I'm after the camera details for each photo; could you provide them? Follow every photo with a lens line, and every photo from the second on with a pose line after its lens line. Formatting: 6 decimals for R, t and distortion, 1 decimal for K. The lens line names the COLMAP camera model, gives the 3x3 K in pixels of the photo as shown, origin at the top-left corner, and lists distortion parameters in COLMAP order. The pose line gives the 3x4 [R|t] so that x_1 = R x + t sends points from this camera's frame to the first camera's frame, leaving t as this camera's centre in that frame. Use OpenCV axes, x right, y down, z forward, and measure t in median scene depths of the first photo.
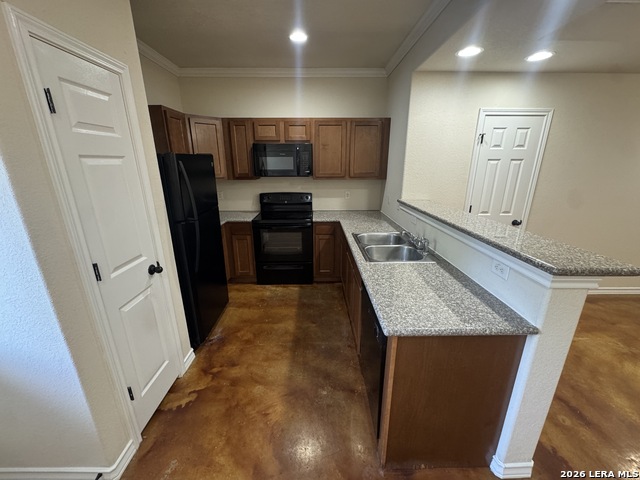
lens RADIAL K [[257.2, 0, 318.8], [0, 257.2, 238.7], [0, 0, 1]] dist [-0.002501, -0.000204]
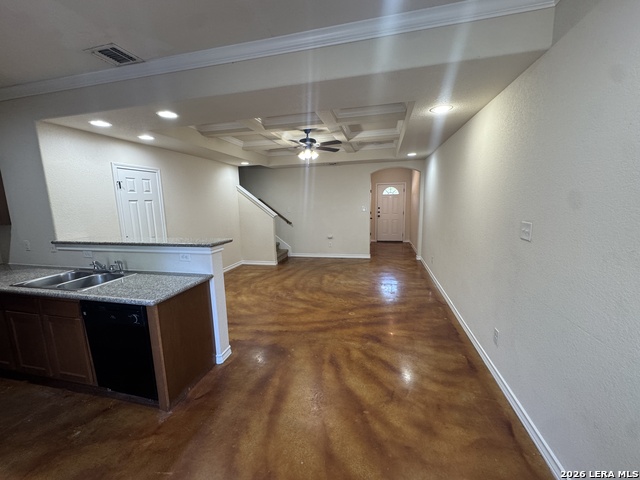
lens RADIAL K [[257.2, 0, 318.8], [0, 257.2, 238.7], [0, 0, 1]] dist [-0.002501, -0.000204]
pose [[0.248064, -0.152516, 0.956663, -0.556980], [0.297827, 0.951709, 0.074499, 0.098568], [-0.921826, 0.266439, 0.281507, -0.303805]]
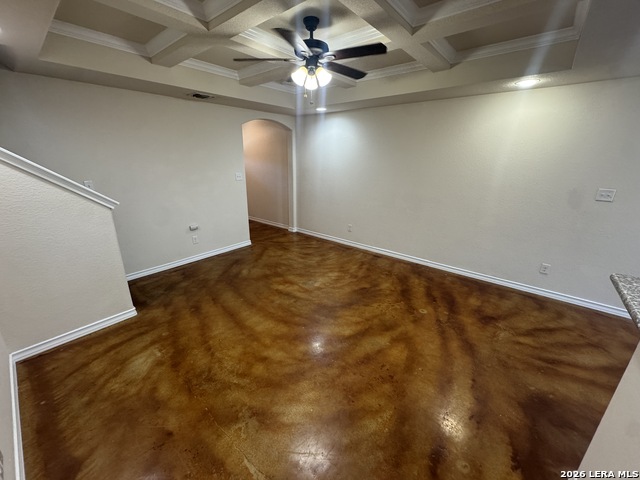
lens RADIAL K [[257.2, 0, 318.8], [0, 257.2, 238.7], [0, 0, 1]] dist [-0.002501, -0.000204]
pose [[-0.758288, -0.208242, 0.617766, 0.834343], [0.172171, 0.849996, 0.497859, -0.427873], [-0.628774, 0.483882, -0.608688, 1.289696]]
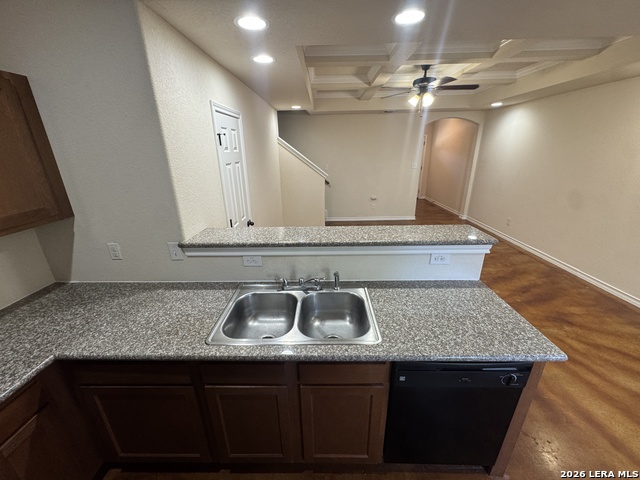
lens RADIAL K [[257.2, 0, 318.8], [0, 257.2, 238.7], [0, 0, 1]] dist [-0.002501, -0.000204]
pose [[0.034085, -0.335833, 0.941305, -0.320011], [0.299905, 0.901883, 0.310909, -0.376097], [-0.953360, 0.271704, 0.131459, 0.963192]]
